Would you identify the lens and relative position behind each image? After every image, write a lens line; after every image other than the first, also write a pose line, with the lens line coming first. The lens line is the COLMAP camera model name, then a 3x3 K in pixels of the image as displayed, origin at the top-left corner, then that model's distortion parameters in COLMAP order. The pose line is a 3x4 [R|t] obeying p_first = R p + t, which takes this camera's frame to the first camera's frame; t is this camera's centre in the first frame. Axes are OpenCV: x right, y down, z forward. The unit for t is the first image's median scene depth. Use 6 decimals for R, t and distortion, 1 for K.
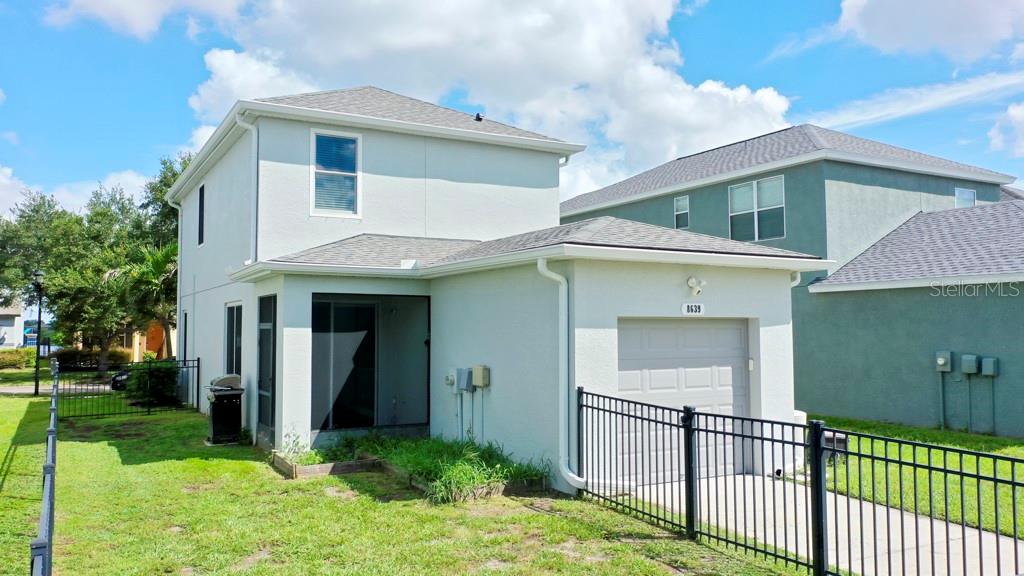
lens RADIAL K [[809.9, 0, 512.0], [0, 809.9, 284.8], [0, 0, 1]] dist [-0.002508, -0.001327]
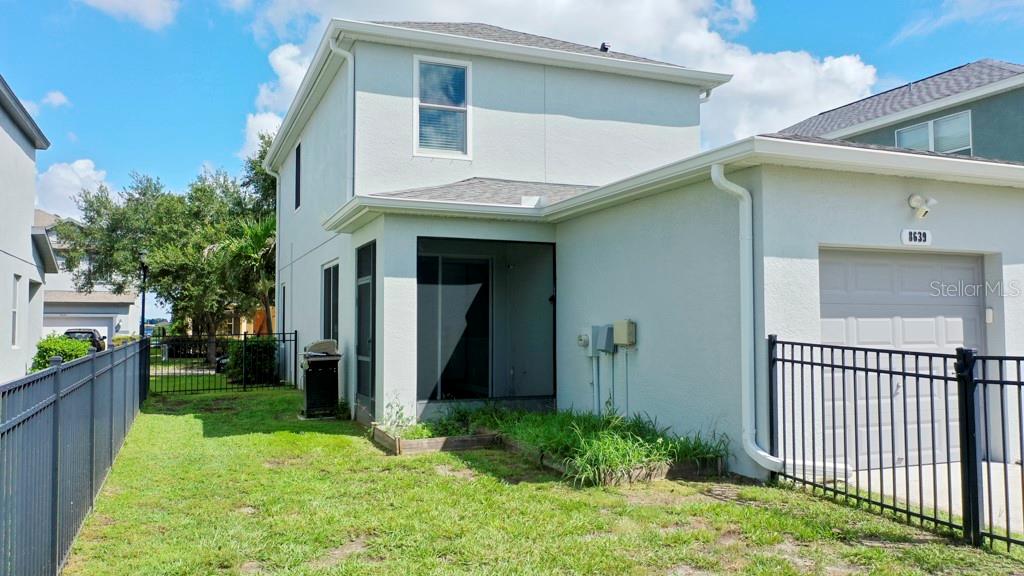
lens RADIAL K [[808.7, 0, 512.0], [0, 808.7, 288.0], [0, 0, 1]] dist [-0.000705, 0.000938]
pose [[0.992483, -0.006637, -0.122206, -0.046382], [0.007340, 0.999959, 0.005303, 0.058100], [0.122166, -0.006160, 0.992491, 0.176892]]
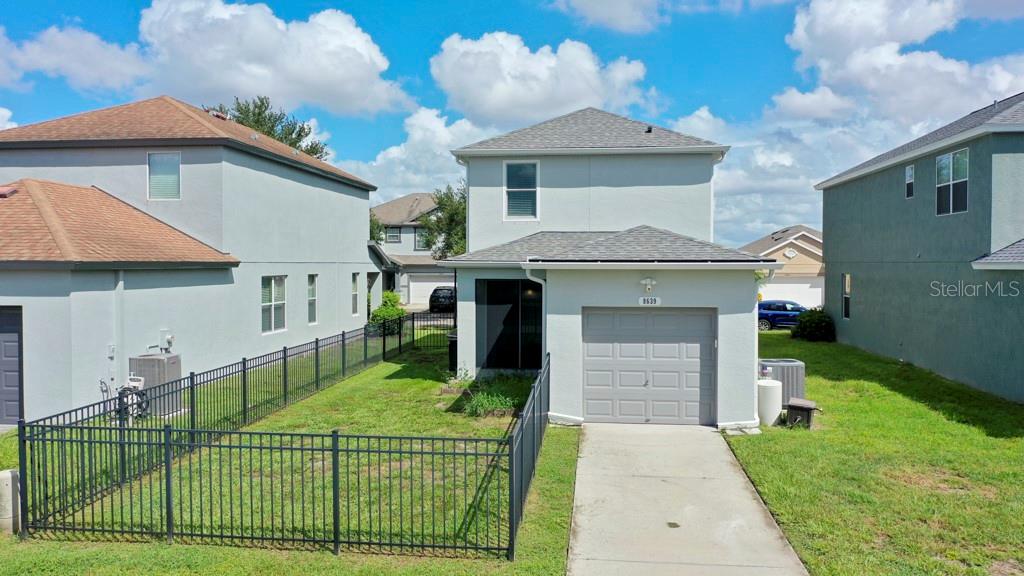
lens RADIAL K [[808.7, 0, 512.0], [0, 808.7, 288.0], [0, 0, 1]] dist [-0.000705, 0.000938]
pose [[0.813510, 0.019711, -0.581217, 0.687406], [0.030576, 0.996593, 0.076594, -0.086446], [0.580746, -0.080081, 0.810136, -0.202447]]
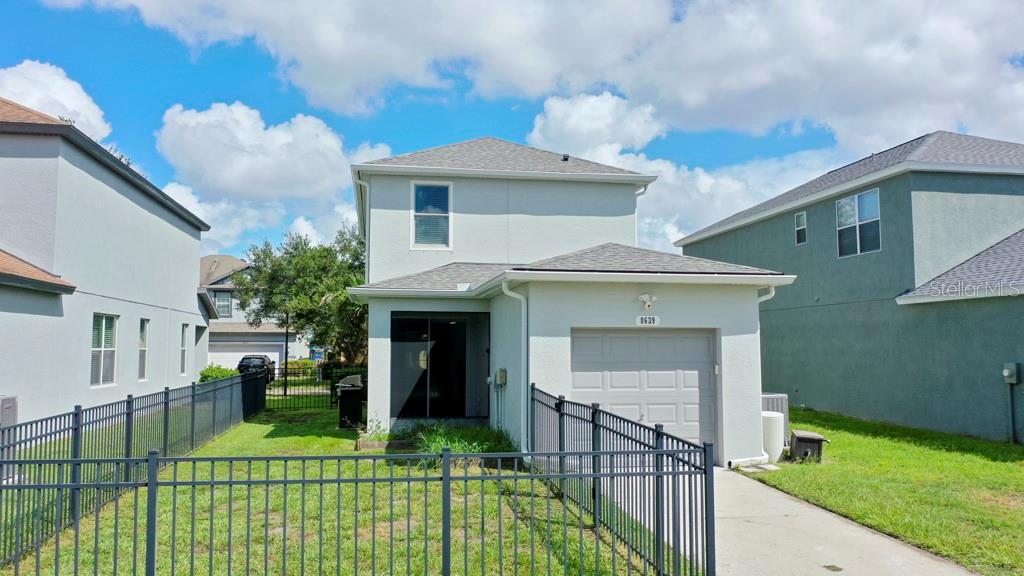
lens RADIAL K [[809.9, 0, 512.0], [0, 809.9, 284.8], [0, 0, 1]] dist [-0.002508, -0.001327]
pose [[0.942022, -0.023701, -0.334714, 0.359542], [0.016353, 0.999560, -0.024754, 0.003113], [0.335154, 0.017845, 0.941995, -0.149656]]
